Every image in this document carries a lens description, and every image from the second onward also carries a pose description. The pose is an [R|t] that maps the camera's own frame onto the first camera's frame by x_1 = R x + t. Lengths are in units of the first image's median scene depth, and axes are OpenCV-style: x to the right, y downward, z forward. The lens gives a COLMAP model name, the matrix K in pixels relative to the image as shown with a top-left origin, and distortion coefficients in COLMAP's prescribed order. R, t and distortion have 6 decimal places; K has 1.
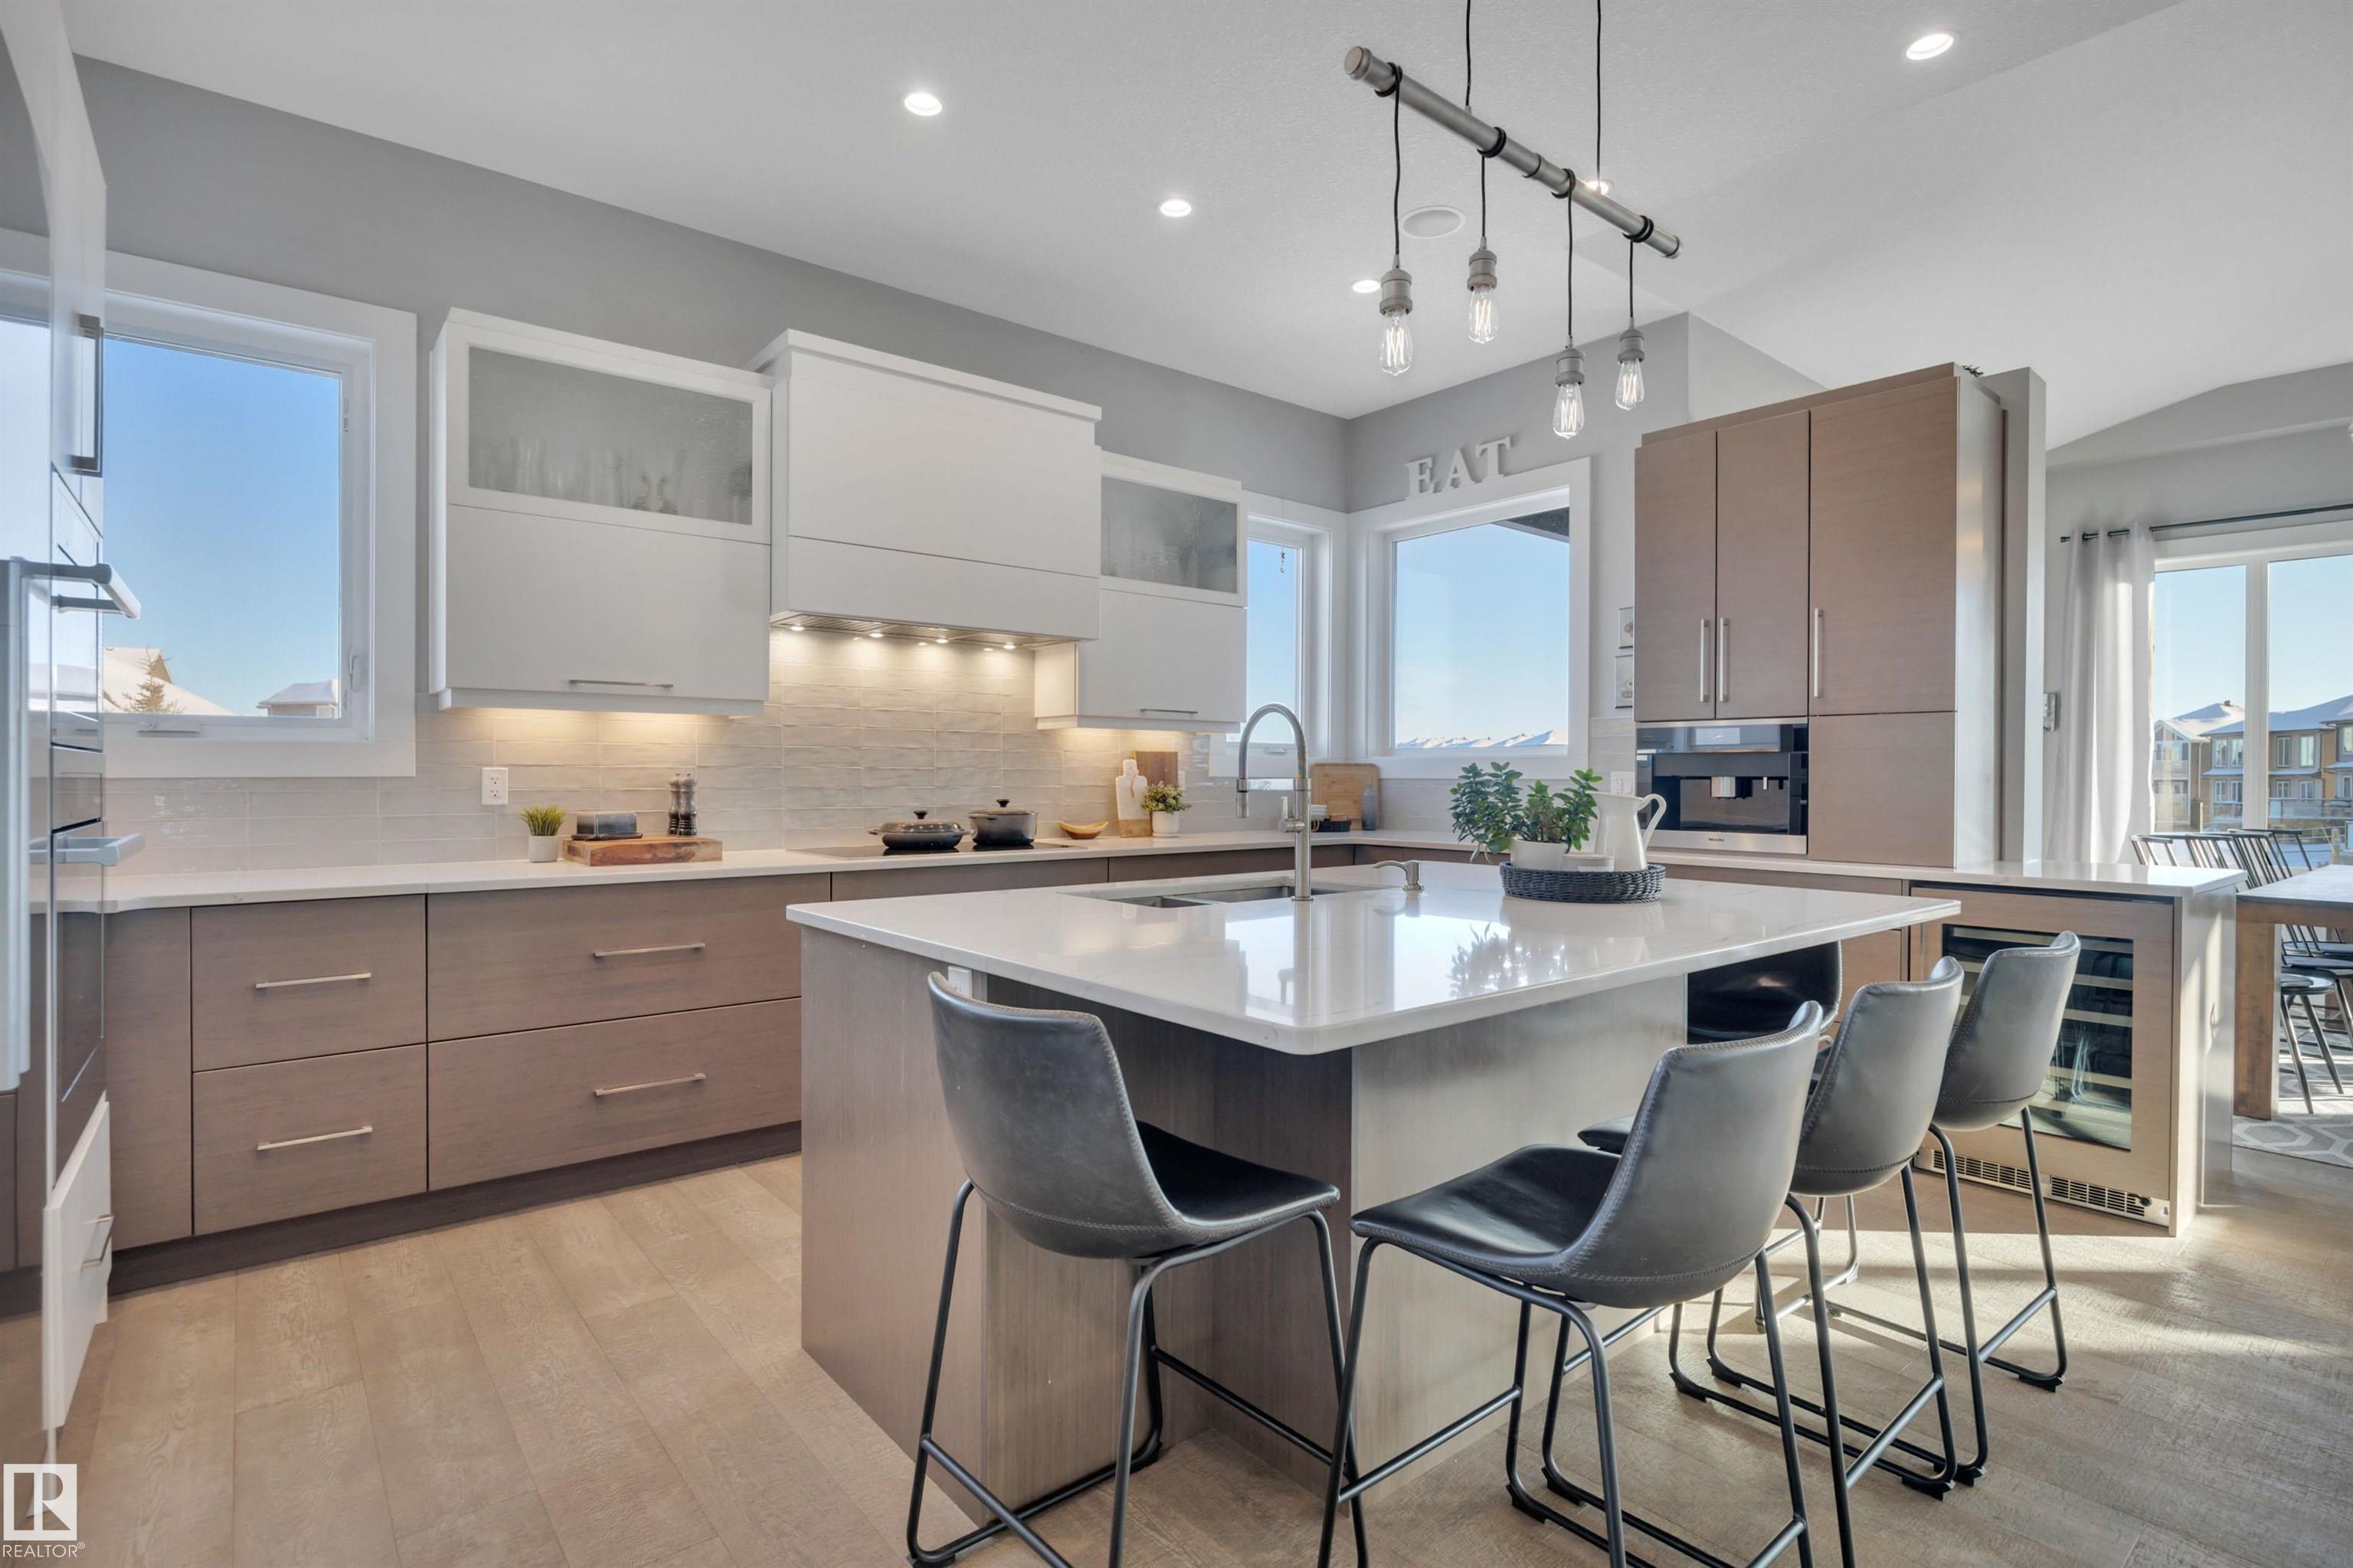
lens RADIAL K [[1135.5, 0, 1176.7], [0, 1135.5, 771.1], [0, 0, 1]] dist [-0.005939, -0.000938]
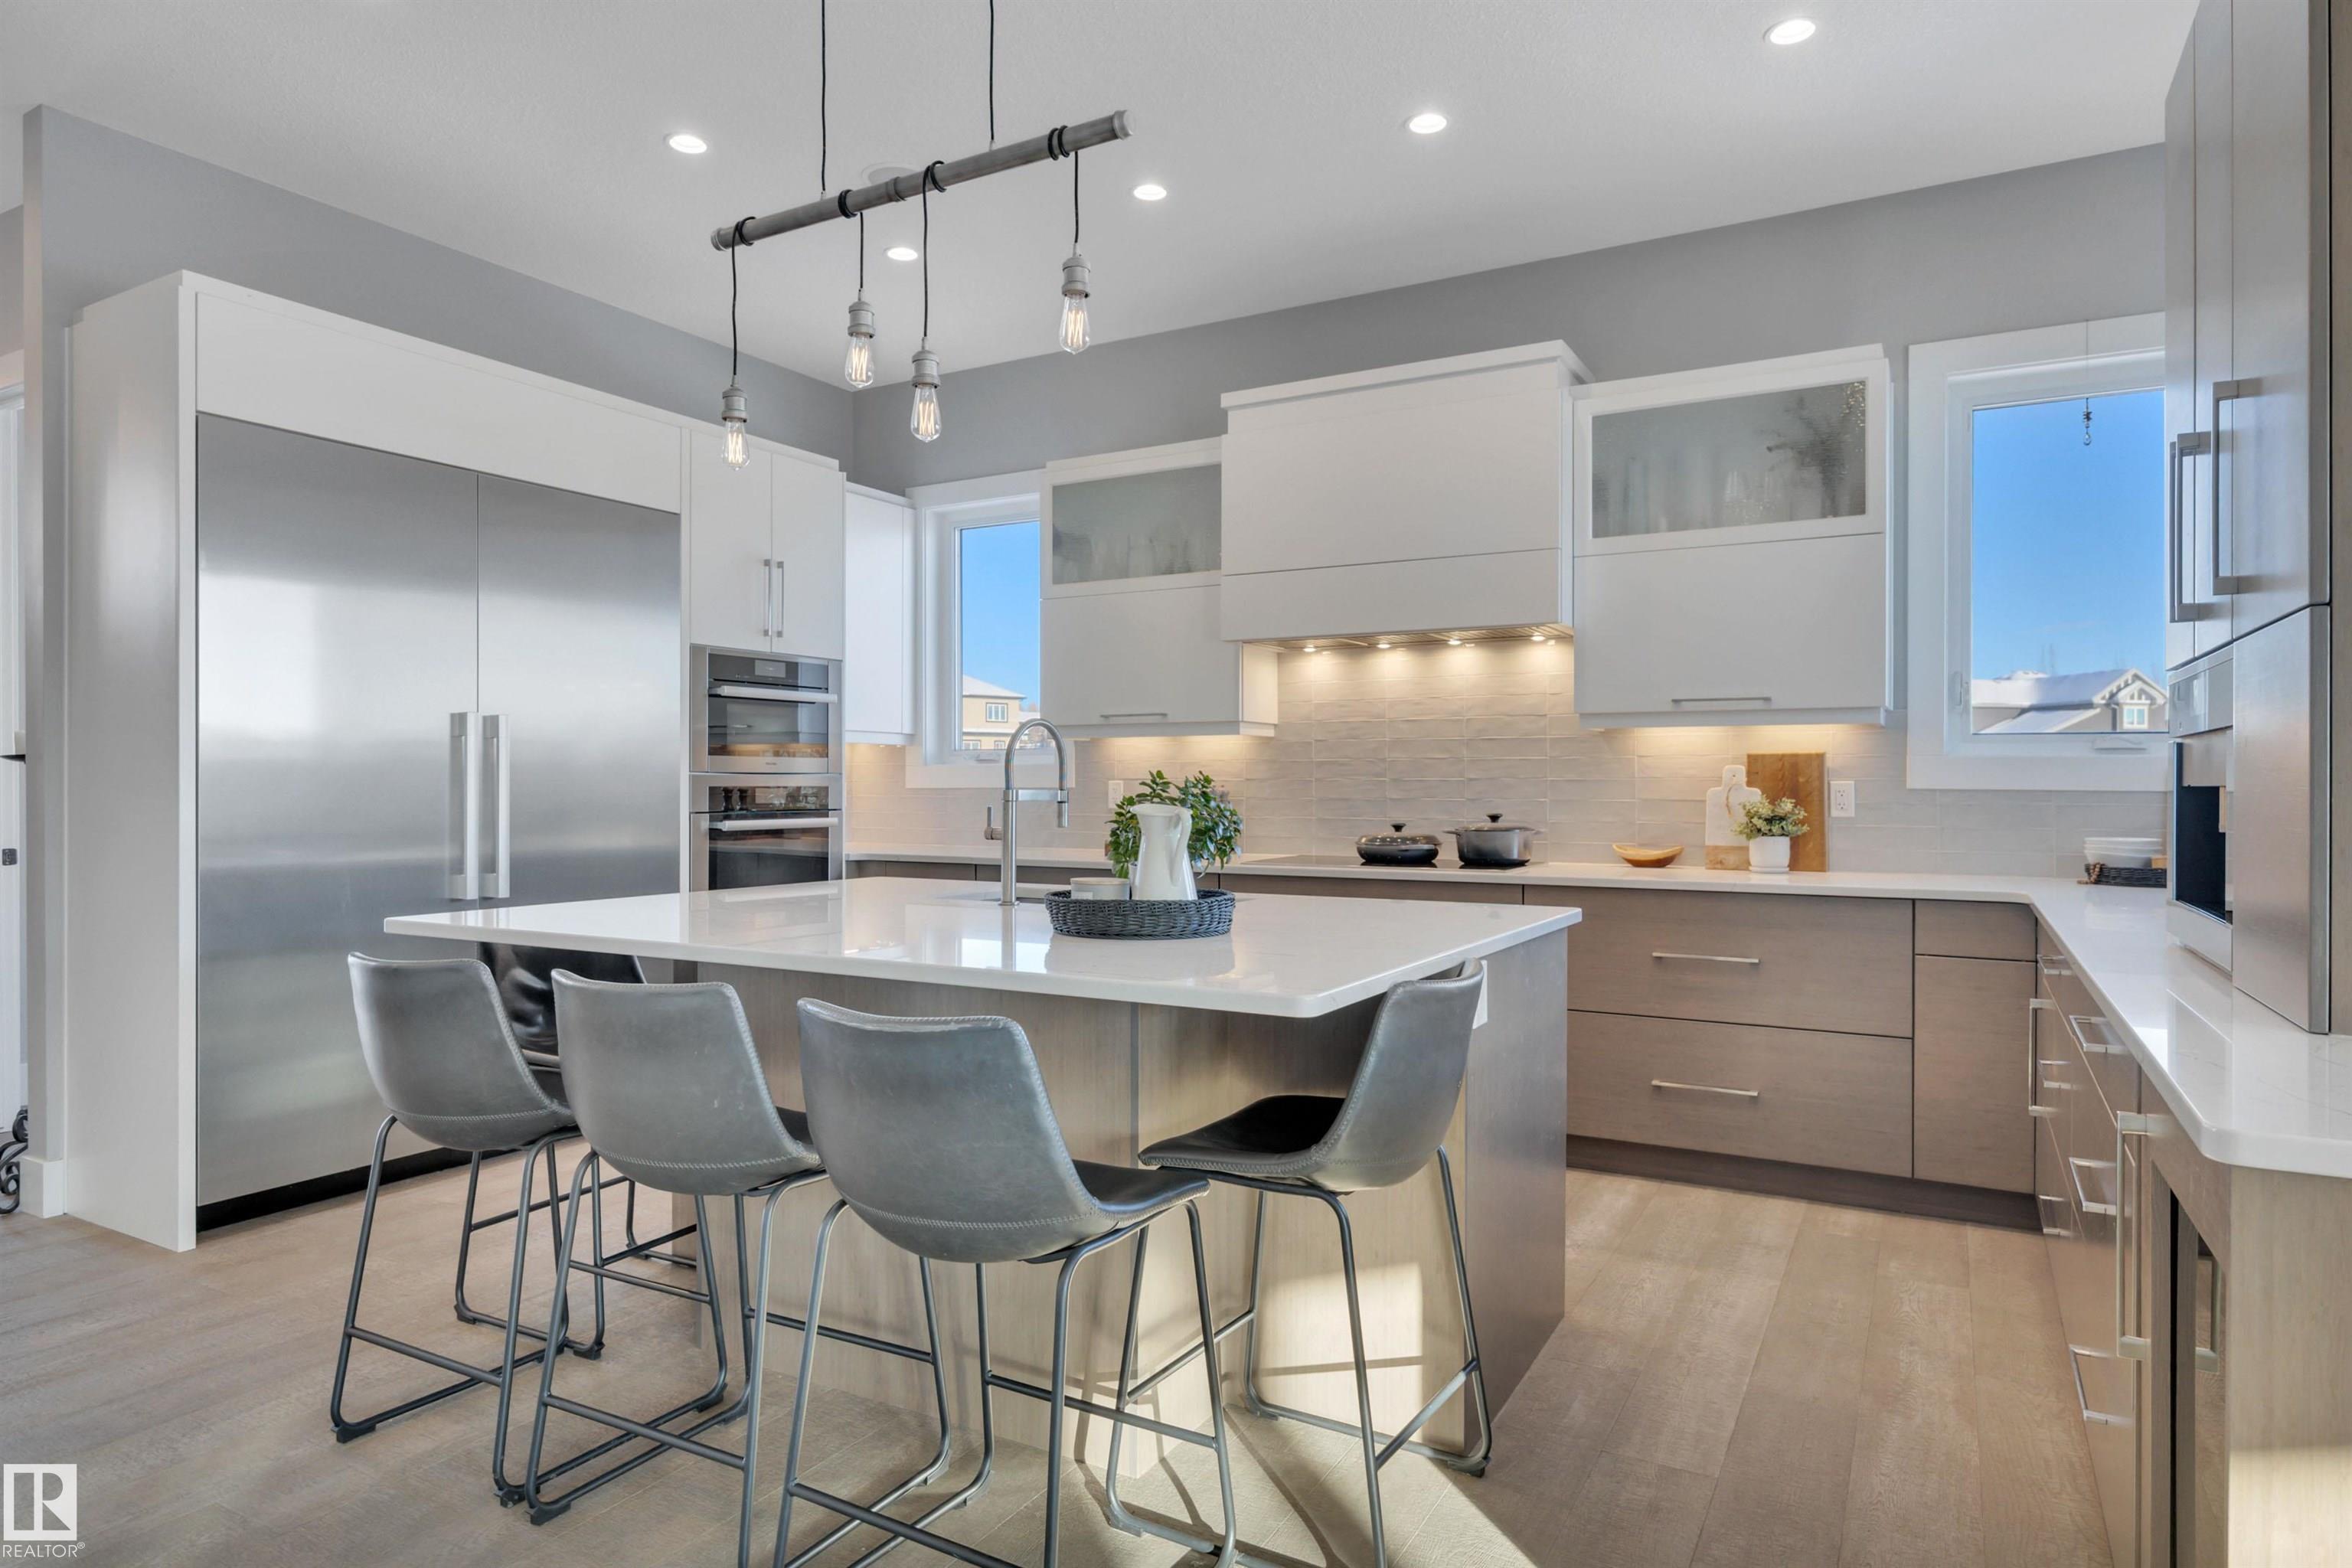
lens RADIAL K [[1360.9, 0, 1170.8], [0, 1360.9, 790.1], [0, 0, 1]] dist [-0.000879, -0.000254]
pose [[0.358247, -0.000352, -0.933627, 0.768129], [0.001792, 0.999998, 0.000311, 0.005900], [0.933625, -0.001784, 0.358247, 0.387660]]
